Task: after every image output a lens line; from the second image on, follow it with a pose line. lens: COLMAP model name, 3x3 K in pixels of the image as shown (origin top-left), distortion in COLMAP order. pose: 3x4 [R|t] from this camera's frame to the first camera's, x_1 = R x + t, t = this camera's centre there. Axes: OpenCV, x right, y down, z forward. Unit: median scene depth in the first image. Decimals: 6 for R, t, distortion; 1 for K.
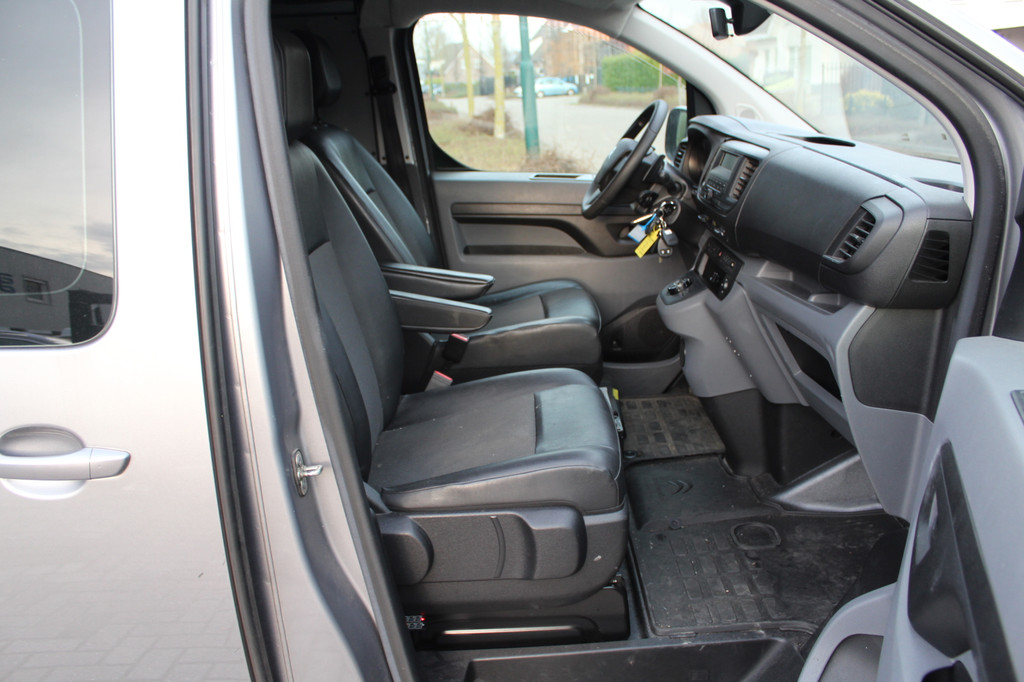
lens RADIAL K [[828.6, 0, 512.0], [0, 828.6, 341.0], [0, 0, 1]] dist [-0.106965, -0.000462]
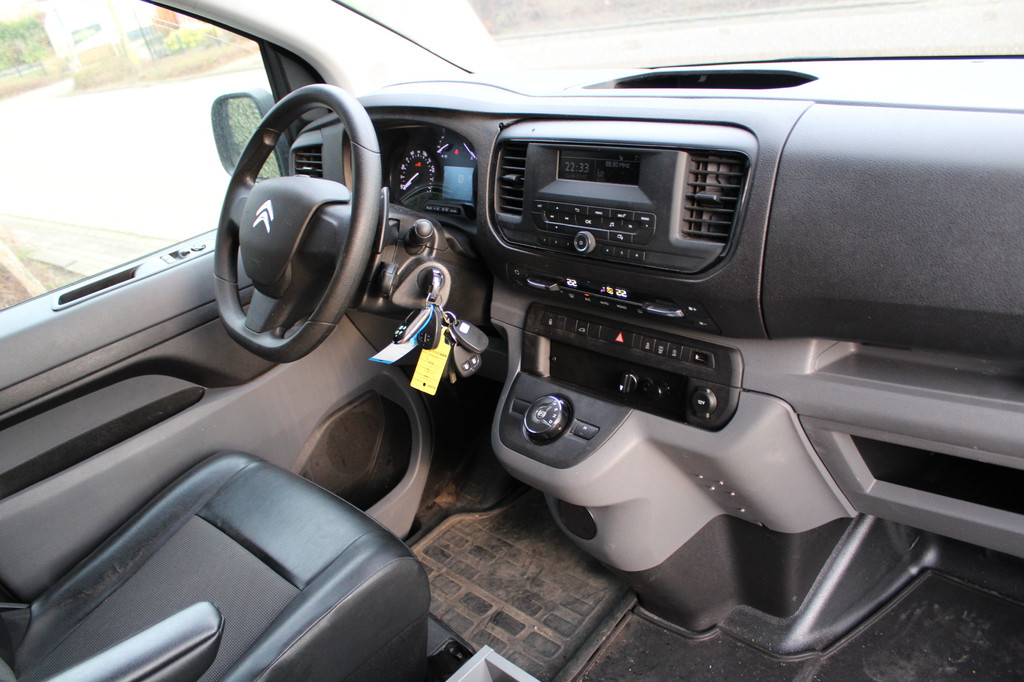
lens RADIAL K [[828.6, 0, 512.0], [0, 828.6, 341.0], [0, 0, 1]] dist [-0.106965, -0.000462]
pose [[0.698343, -0.419553, 0.579908, -0.092871], [0.379507, 0.903973, 0.196994, -0.215278], [-0.606871, 0.082509, 0.790506, 0.572773]]
